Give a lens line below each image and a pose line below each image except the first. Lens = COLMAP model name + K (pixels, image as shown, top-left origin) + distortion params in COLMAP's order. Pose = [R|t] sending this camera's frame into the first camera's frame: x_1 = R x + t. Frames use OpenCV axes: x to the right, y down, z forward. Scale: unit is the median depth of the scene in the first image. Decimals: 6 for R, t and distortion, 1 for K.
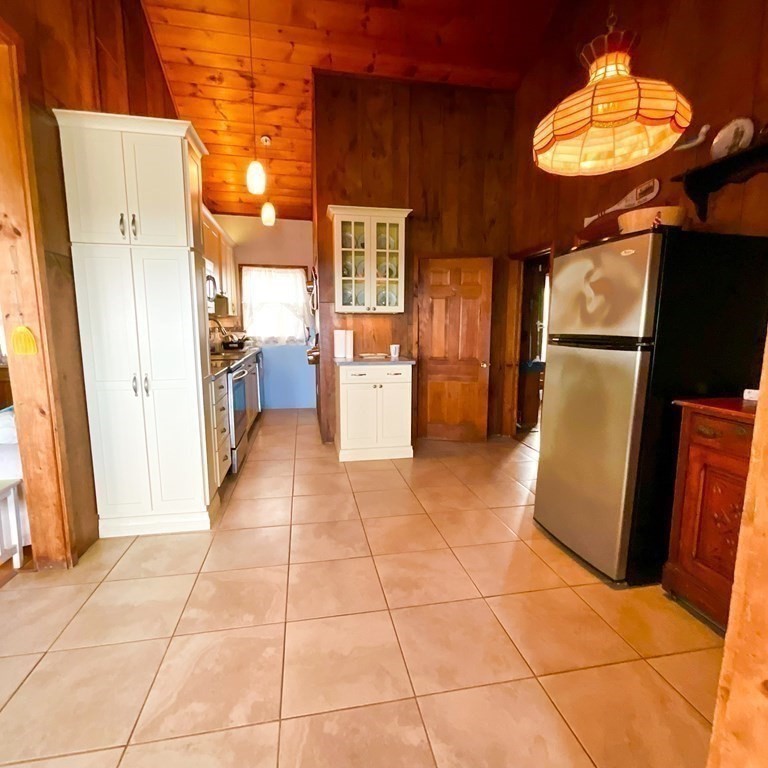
lens RADIAL K [[418.3, 0, 383.2], [0, 418.3, 386.8], [0, 0, 1]] dist [-0.001726, -0.002291]
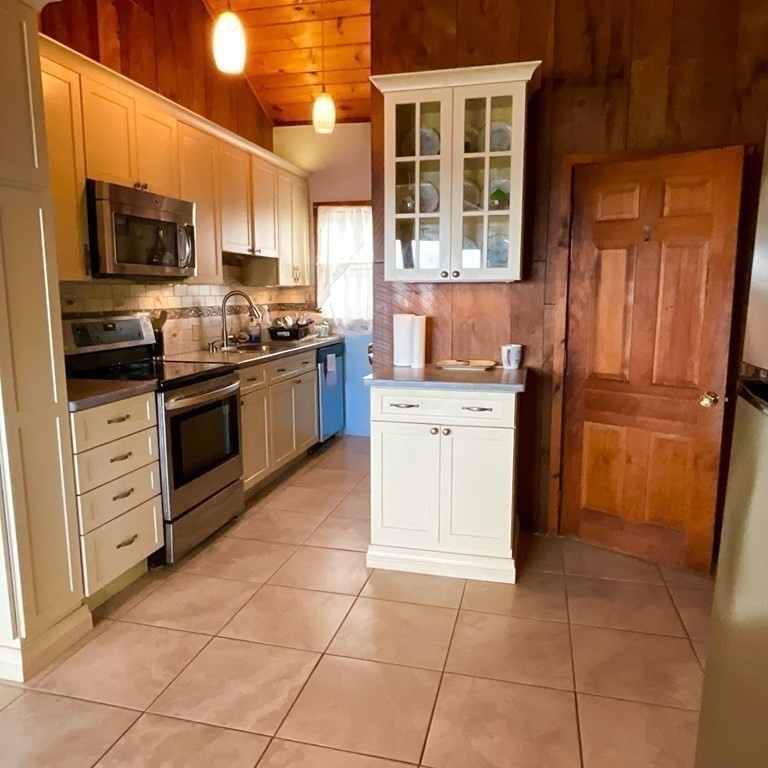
lens RADIAL K [[617.8, 0, 382.0], [0, 617.8, 379.9], [0, 0, 1]] dist [0.009633, -0.017675]
pose [[0.902497, 0.059436, -0.426575, 0.211115], [-0.061230, 0.998078, 0.009522, -0.059044], [0.426321, 0.017526, 0.904402, 0.282532]]
